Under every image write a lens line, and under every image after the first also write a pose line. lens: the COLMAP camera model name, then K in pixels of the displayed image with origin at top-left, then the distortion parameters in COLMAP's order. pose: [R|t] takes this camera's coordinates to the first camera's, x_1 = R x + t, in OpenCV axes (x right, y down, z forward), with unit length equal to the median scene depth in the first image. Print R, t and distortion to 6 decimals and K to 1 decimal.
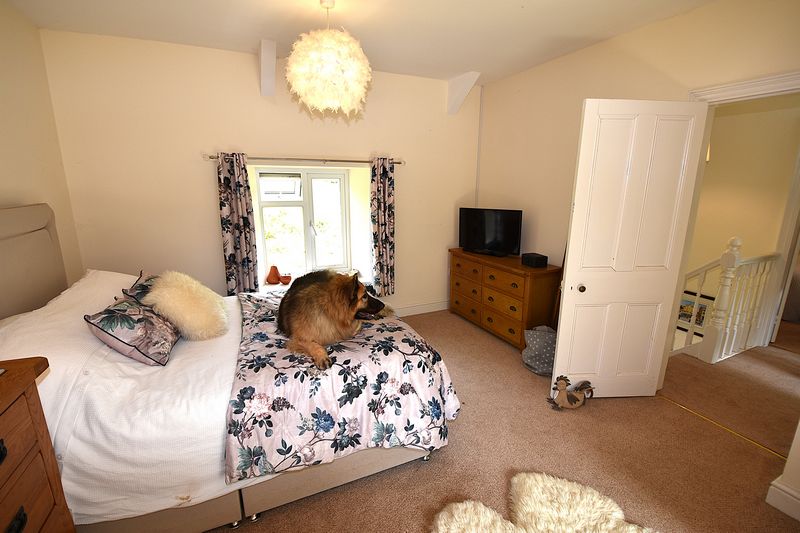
lens RADIAL K [[352.1, 0, 401.4], [0, 352.1, 267.4], [0, 0, 1]] dist [0.021688, -0.027165]
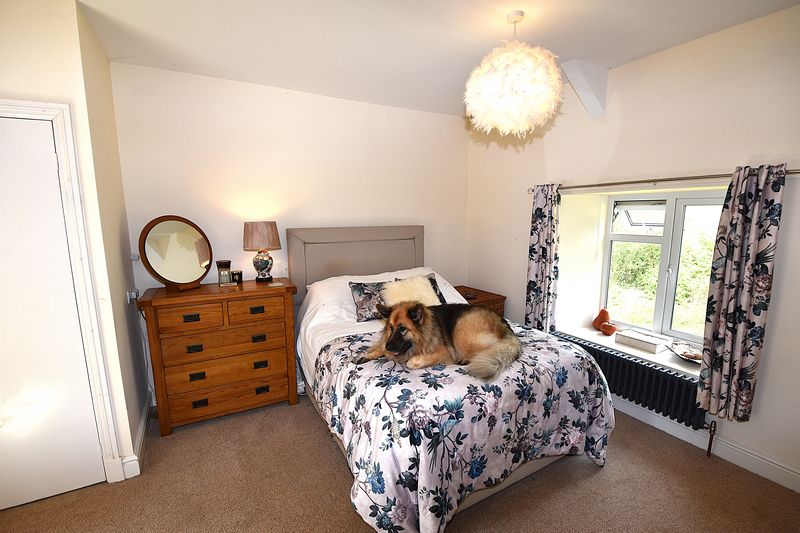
lens RADIAL K [[352.1, 0, 401.4], [0, 352.1, 267.4], [0, 0, 1]] dist [0.021688, -0.027165]
pose [[0.081129, 0.147142, -0.985783, 0.451480], [-0.223998, 0.966434, 0.125819, -0.107629], [0.971207, 0.210605, 0.111366, 0.451444]]
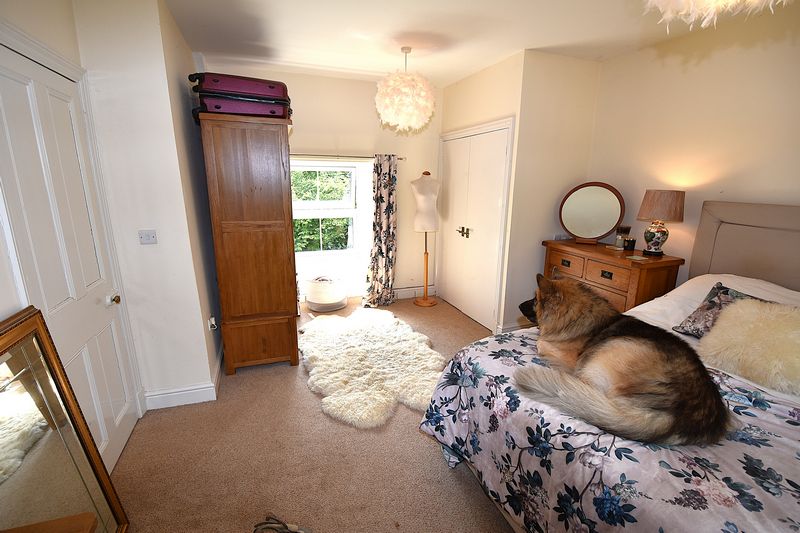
lens RADIAL K [[352.1, 0, 401.4], [0, 352.1, 267.4], [0, 0, 1]] dist [0.021688, -0.027165]
pose [[-0.997379, -0.024297, 0.068152, 0.098203], [0.009381, 0.890559, 0.454771, -0.231929], [-0.071743, 0.454218, -0.887997, 0.976991]]
